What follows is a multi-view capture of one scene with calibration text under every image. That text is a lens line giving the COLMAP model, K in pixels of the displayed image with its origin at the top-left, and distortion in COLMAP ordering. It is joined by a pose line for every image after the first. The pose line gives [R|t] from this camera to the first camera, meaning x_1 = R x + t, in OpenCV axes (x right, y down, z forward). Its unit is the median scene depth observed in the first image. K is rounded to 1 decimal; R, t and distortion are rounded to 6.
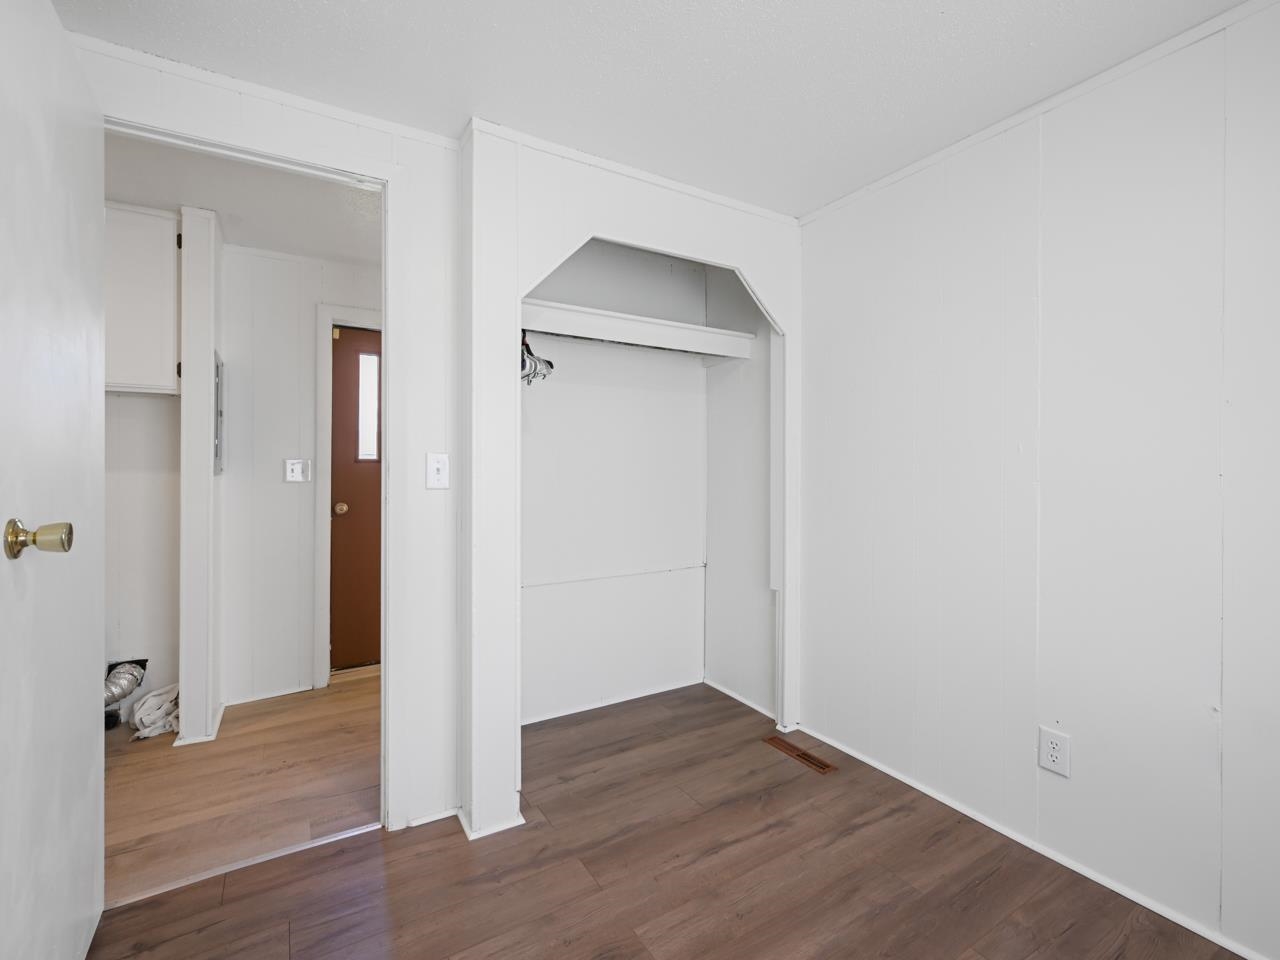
lens RADIAL K [[577.2, 0, 647.0], [0, 577.2, 480.5], [0, 0, 1]] dist [0.000081, -0.000698]
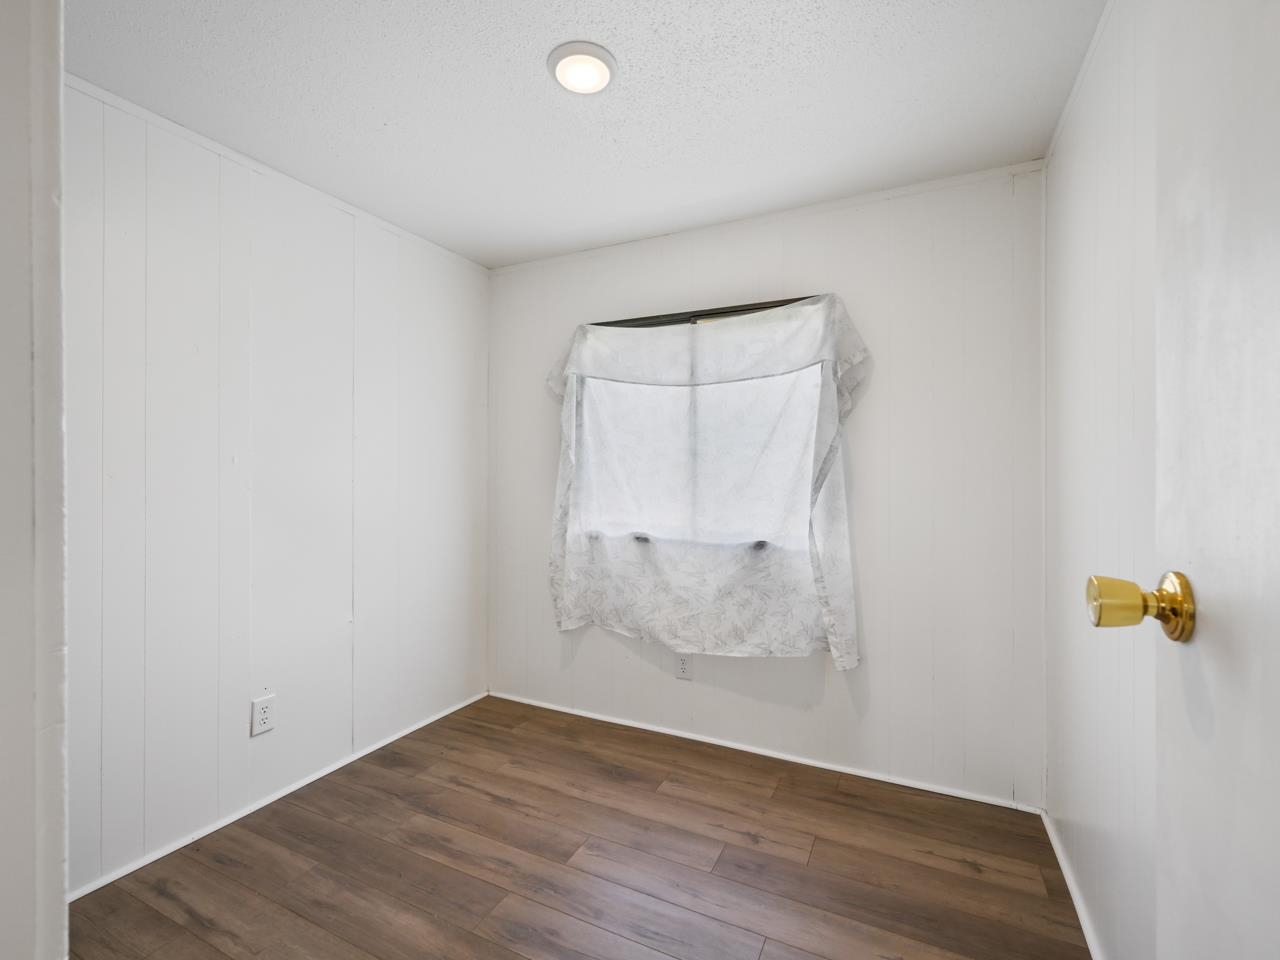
lens RADIAL K [[577.2, 0, 641.2], [0, 577.2, 479.2], [0, 0, 1]] dist [0.000081, -0.000698]
pose [[-0.561682, 0.011555, 0.827273, -0.791245], [0.013916, 0.999893, -0.004518, -0.002506], [-0.827236, 0.008975, -0.561782, 1.112450]]
